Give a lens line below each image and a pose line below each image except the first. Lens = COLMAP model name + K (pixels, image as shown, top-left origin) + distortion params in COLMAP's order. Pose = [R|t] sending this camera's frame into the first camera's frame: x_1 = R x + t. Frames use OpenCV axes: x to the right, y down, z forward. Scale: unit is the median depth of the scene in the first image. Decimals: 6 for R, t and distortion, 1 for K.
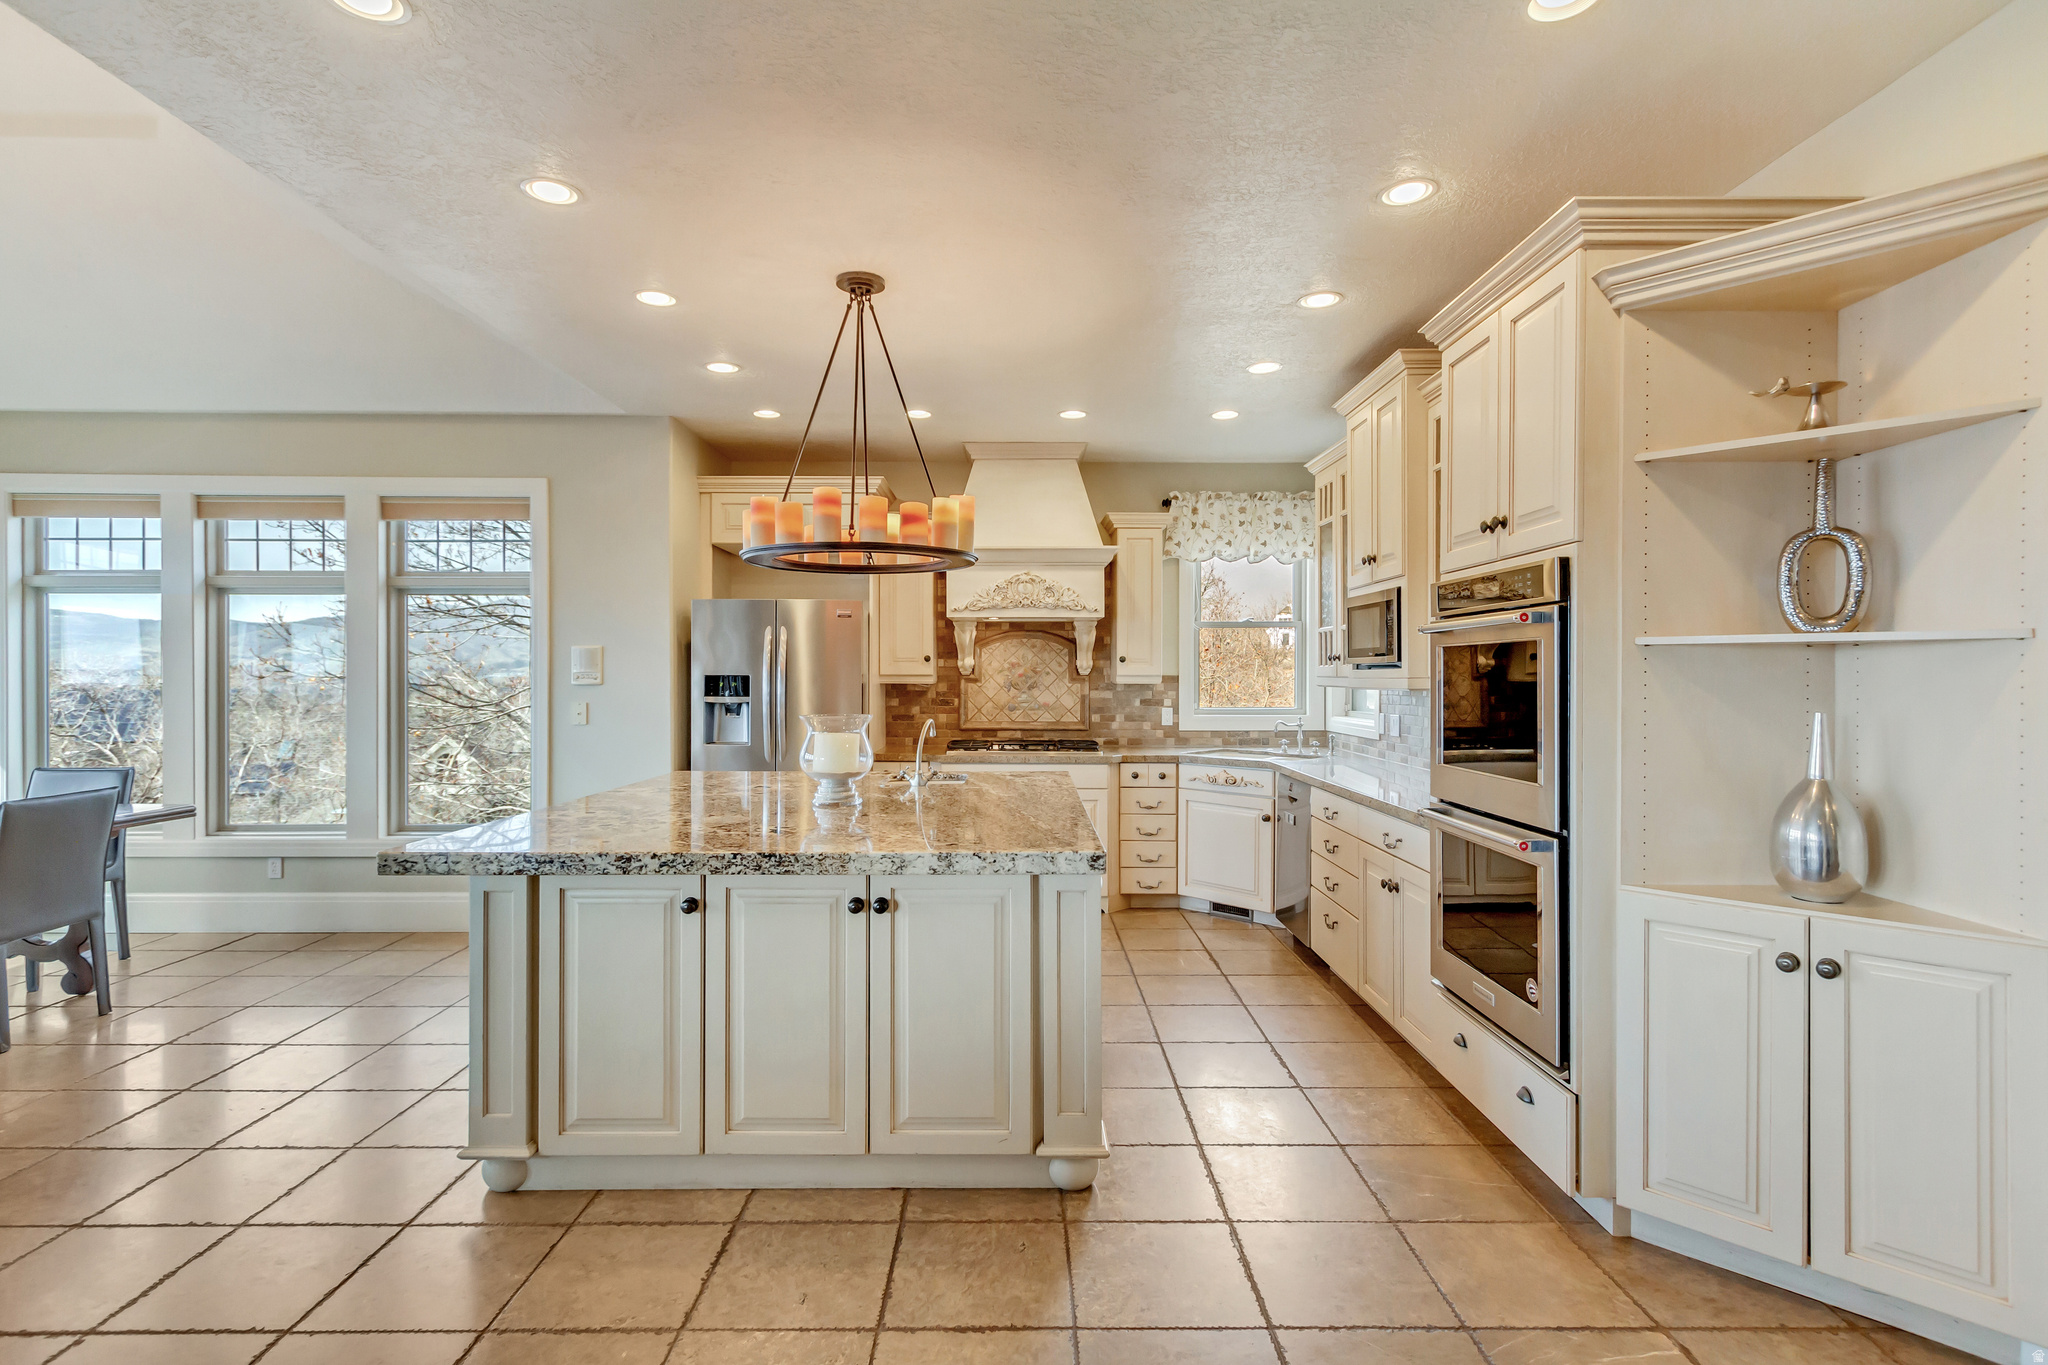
lens RADIAL K [[1023.2, 0, 1028.7], [0, 1023.2, 677.3], [0, 0, 1]] dist [0.003284, -0.001054]
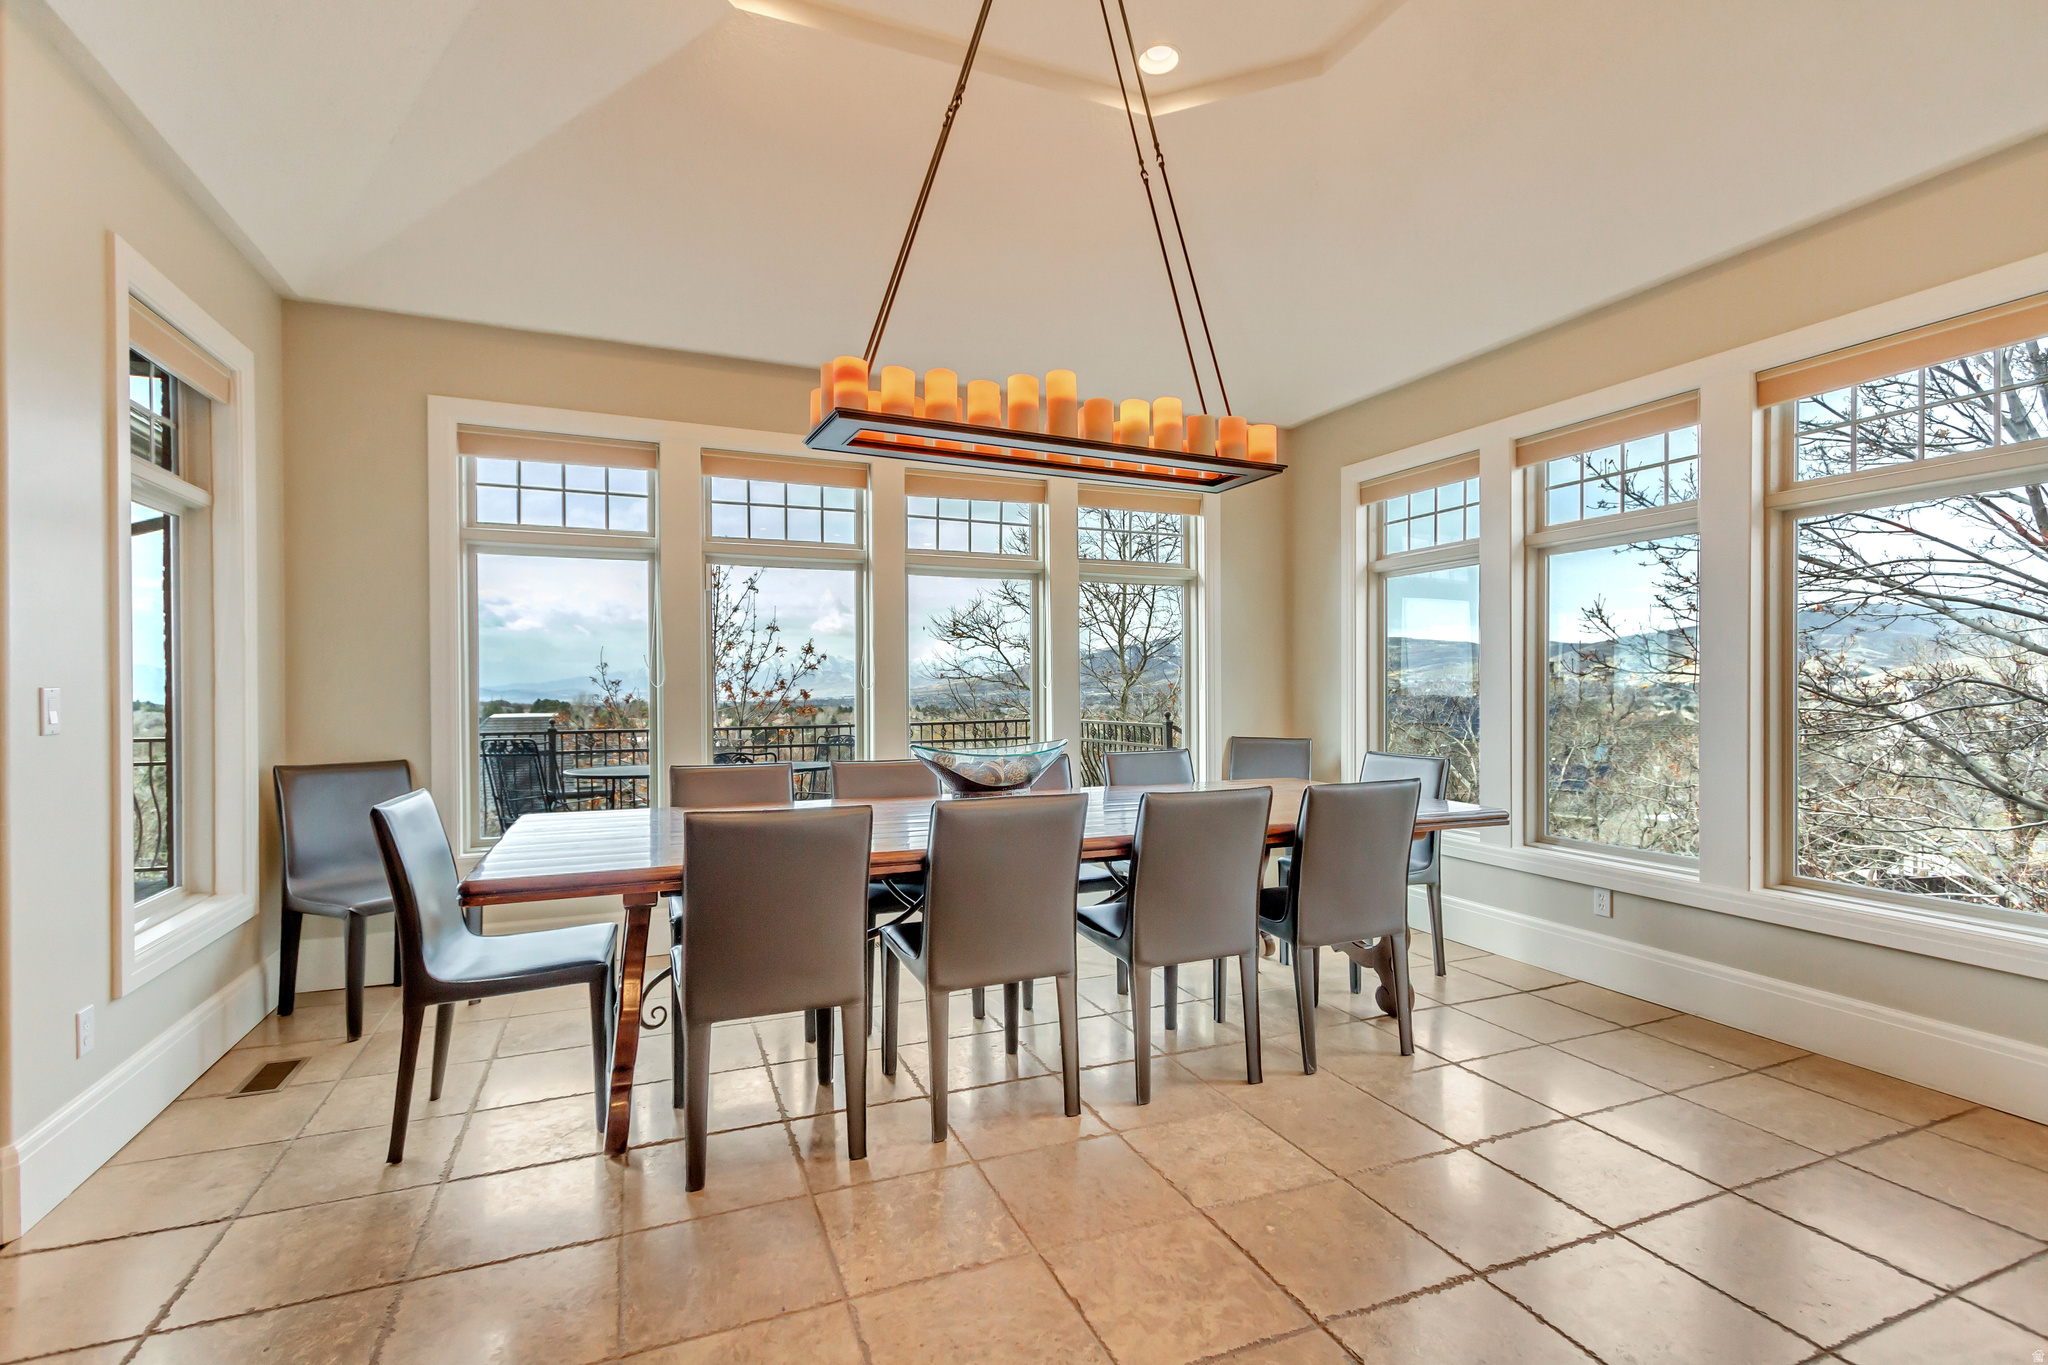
lens RADIAL K [[945.0, 0, 1023.8], [0, 945.0, 692.1], [0, 0, 1]] dist [0.003359, -0.001507]
pose [[0.386410, 0.002442, -0.922324, -0.248716], [-0.001485, 0.999997, 0.002026, 0.028583], [0.922326, 0.000586, 0.386413, 0.325285]]
